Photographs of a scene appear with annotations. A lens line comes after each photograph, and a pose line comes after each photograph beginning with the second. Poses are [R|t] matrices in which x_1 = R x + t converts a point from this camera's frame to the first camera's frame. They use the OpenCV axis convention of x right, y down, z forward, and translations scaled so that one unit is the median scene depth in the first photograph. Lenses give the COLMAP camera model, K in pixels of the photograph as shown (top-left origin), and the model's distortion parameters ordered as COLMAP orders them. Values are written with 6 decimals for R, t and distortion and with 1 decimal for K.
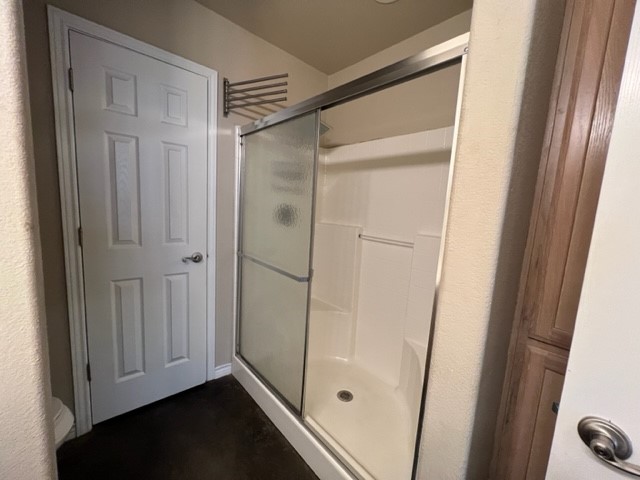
lens RADIAL K [[255.4, 0, 319.2], [0, 255.4, 239.5], [0, 0, 1]] dist [-0.001426, -0.000007]
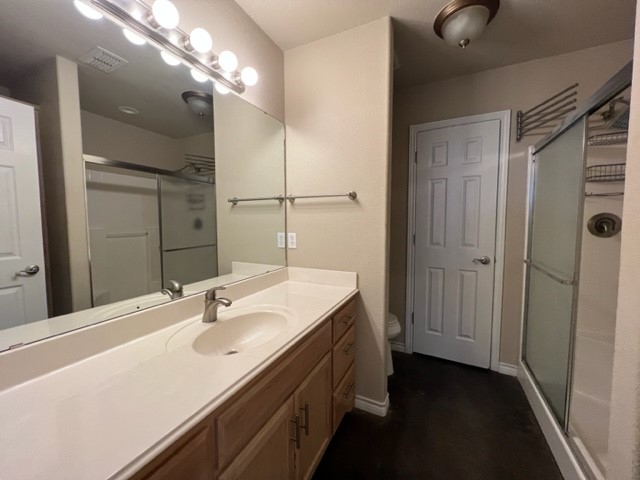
lens RADIAL K [[257.1, 0, 321.7], [0, 257.1, 238.6], [0, 0, 1]] dist [-0.000840, -0.000017]
pose [[0.374889, 0.001185, -0.927069, 0.409864], [-0.092851, 0.995019, -0.036276, 0.088113], [0.922408, 0.099679, 0.373132, -0.234974]]
